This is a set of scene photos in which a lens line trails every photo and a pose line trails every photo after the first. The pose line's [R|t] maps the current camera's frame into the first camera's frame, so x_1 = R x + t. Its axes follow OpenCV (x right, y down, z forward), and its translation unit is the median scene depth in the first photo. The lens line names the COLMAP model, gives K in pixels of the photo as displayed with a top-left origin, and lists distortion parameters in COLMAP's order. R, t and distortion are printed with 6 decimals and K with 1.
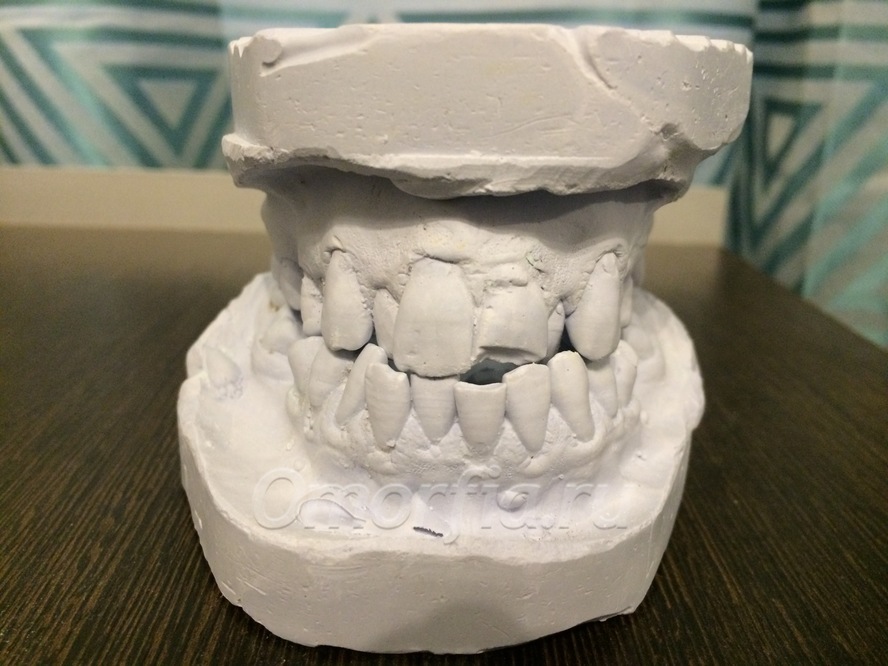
lens RADIAL K [[798.4, 0, 444.0], [0, 798.4, 333.0], [0, 0, 1]] dist [0.075026, -0.161473]
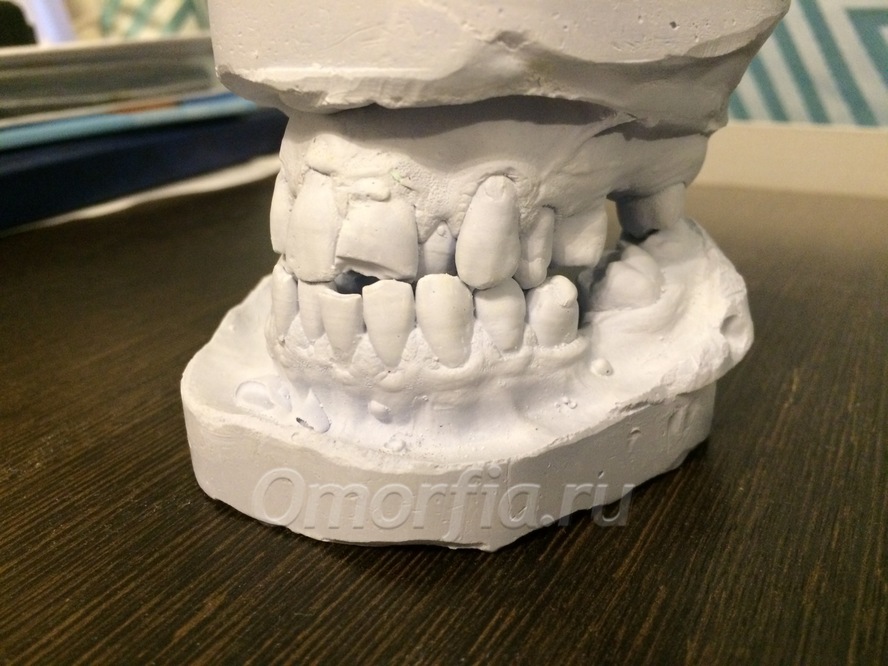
lens RADIAL K [[798.4, 0, 444.0], [0, 798.4, 333.0], [0, 0, 1]] dist [0.075026, -0.161473]
pose [[0.866831, 0.139733, -0.478622, 0.682122], [-0.111356, 0.989936, 0.087333, 0.009393], [0.486009, -0.022406, 0.873667, 0.146193]]
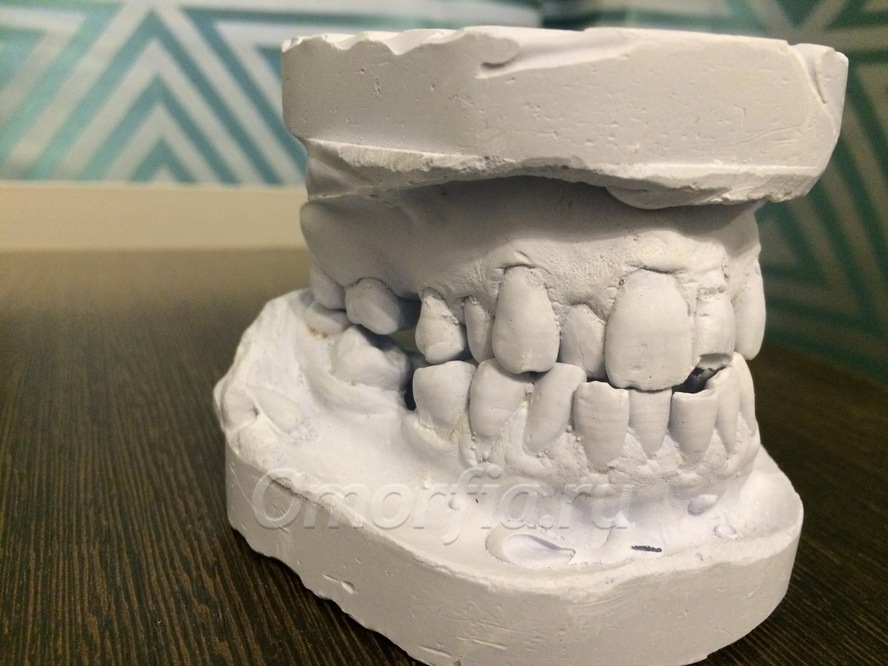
lens RADIAL K [[798.4, 0, 444.0], [0, 798.4, 333.0], [0, 0, 1]] dist [0.075026, -0.161473]
pose [[0.924945, -0.078229, 0.371964, -0.621097], [0.080568, 0.996706, 0.009276, -0.045439], [-0.371464, 0.021388, 0.928201, 0.183735]]
